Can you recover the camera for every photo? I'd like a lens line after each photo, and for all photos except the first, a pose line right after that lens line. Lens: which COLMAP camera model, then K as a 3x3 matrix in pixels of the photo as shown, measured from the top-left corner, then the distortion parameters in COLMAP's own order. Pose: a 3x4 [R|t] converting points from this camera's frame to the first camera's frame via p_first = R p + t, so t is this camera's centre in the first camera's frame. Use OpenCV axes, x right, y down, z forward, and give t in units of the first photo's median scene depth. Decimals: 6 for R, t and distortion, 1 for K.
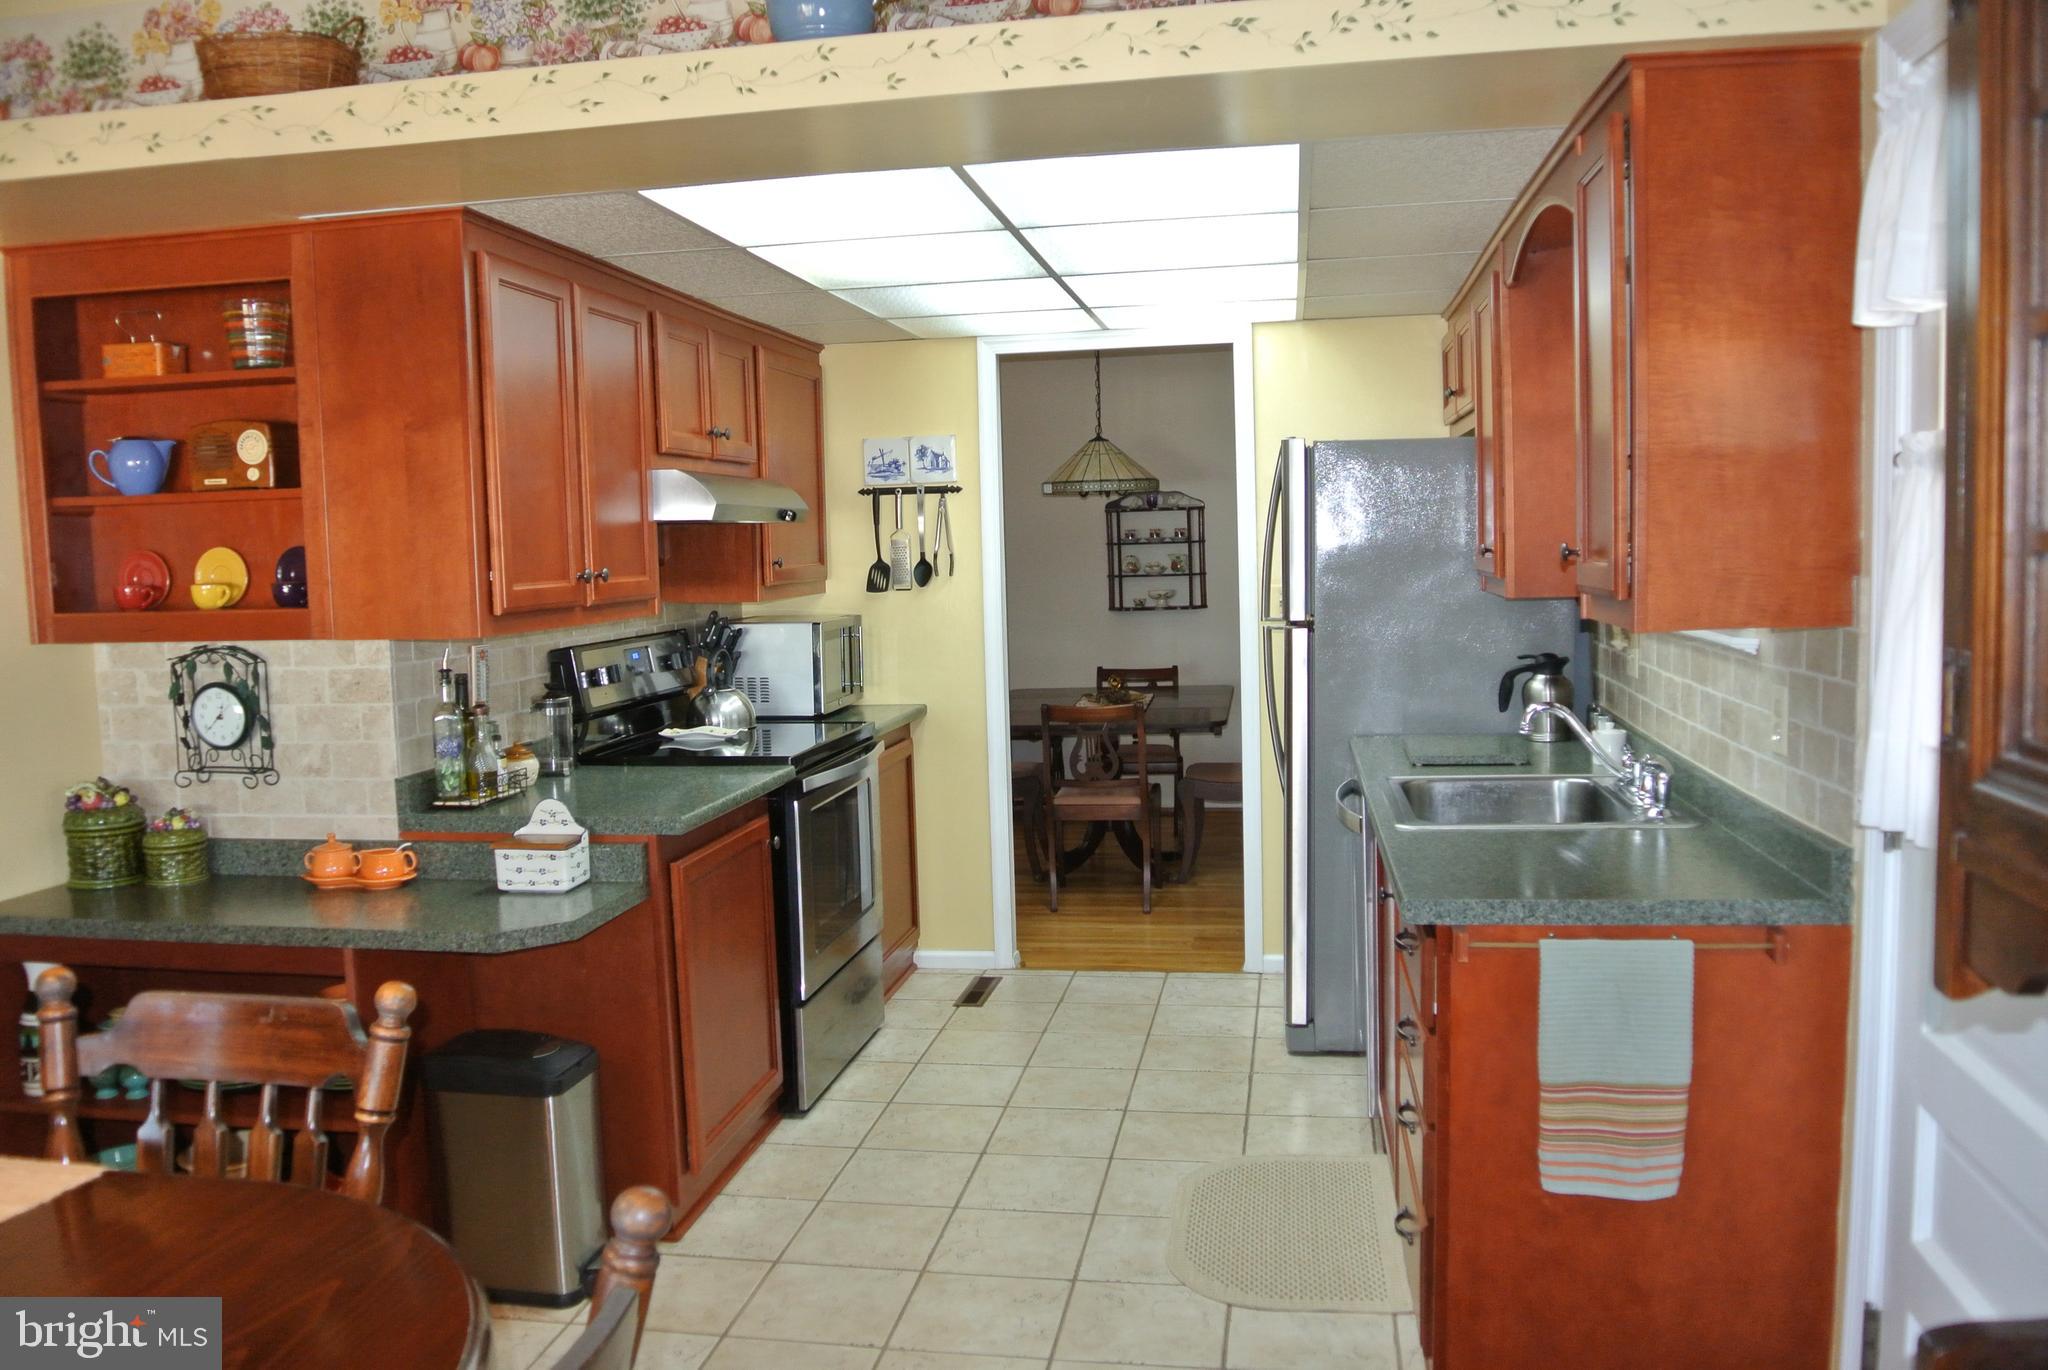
lens RADIAL K [[1588.2, 0, 1033.1], [0, 1588.2, 680.4], [0, 0, 1]] dist [-0.085987, 0.038613]
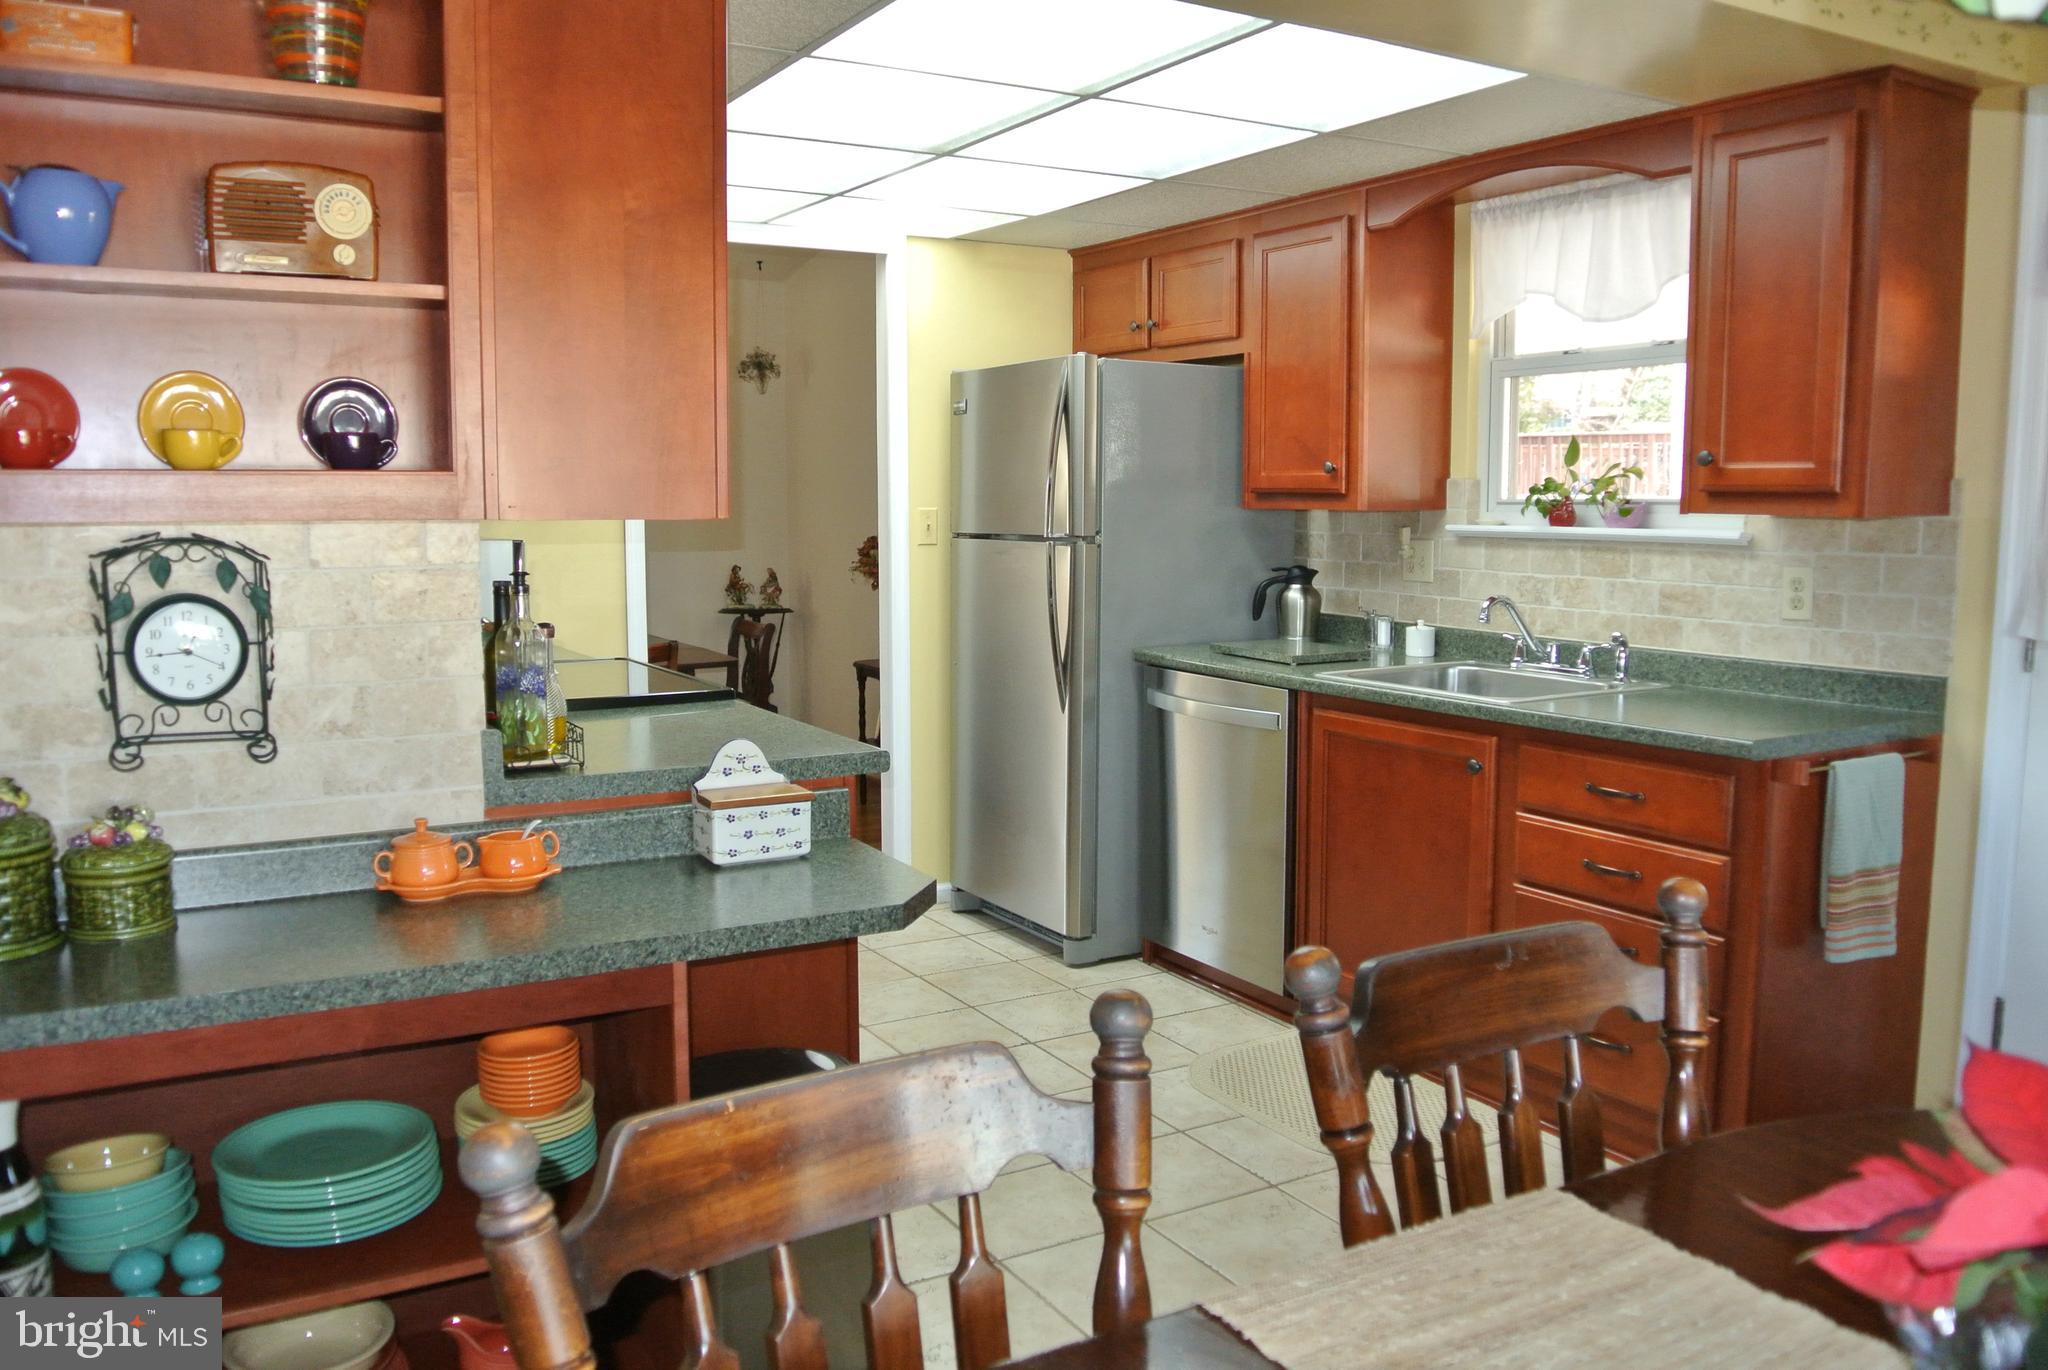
lens RADIAL K [[1588.2, 0, 1031.0], [0, 1588.2, 676.8], [0, 0, 1]] dist [-0.085987, 0.038613]
pose [[0.766072, -0.045387, 0.641151, -0.674011], [0.035160, 0.998969, 0.028707, 0.028295], [-0.641793, 0.000551, 0.766878, 0.327877]]
